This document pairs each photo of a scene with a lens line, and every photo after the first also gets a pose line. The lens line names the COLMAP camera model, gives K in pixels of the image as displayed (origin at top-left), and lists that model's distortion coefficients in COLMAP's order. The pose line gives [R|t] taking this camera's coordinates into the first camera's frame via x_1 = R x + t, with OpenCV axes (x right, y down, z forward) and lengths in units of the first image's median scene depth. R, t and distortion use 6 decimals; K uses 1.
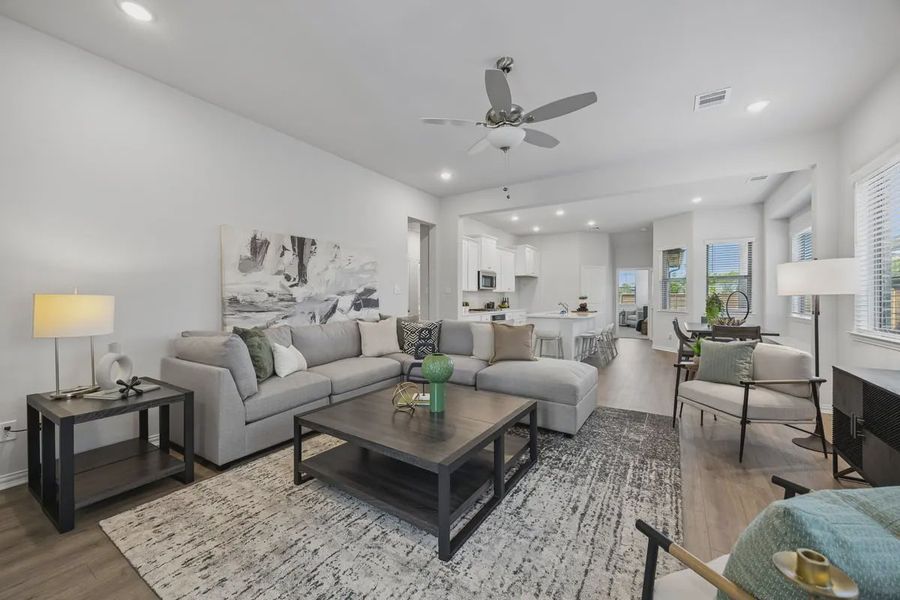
lens RADIAL K [[347.7, 0, 450.0], [0, 347.7, 300.0], [0, 0, 1]] dist [0.002925, 0.000242]
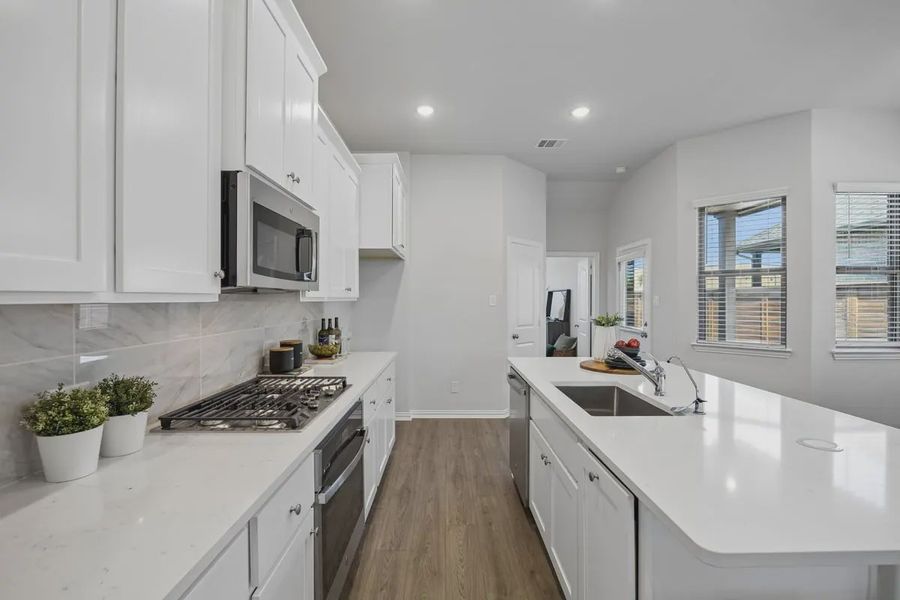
lens RADIAL K [[384.2, 0, 446.4], [0, 384.2, 300.1], [0, 0, 1]] dist [-0.016335, 0.000266]
pose [[0.829074, -0.003244, 0.559129, 0.133449], [0.007843, 0.999952, -0.005829, -0.047740], [-0.559084, 0.009218, 0.829060, 1.570123]]
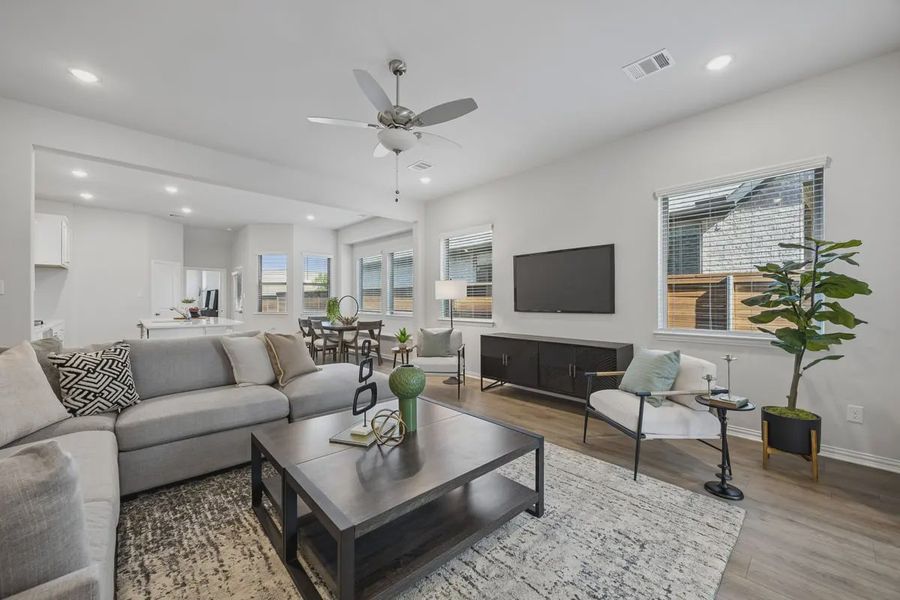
lens RADIAL K [[347.7, 0, 450.0], [0, 347.7, 300.0], [0, 0, 1]] dist [0.002925, 0.000242]
pose [[0.234239, -0.001145, 0.972178, -0.528181], [0.008412, 0.999964, -0.000849, -0.004435], [-0.972143, 0.008377, 0.234240, 0.419237]]
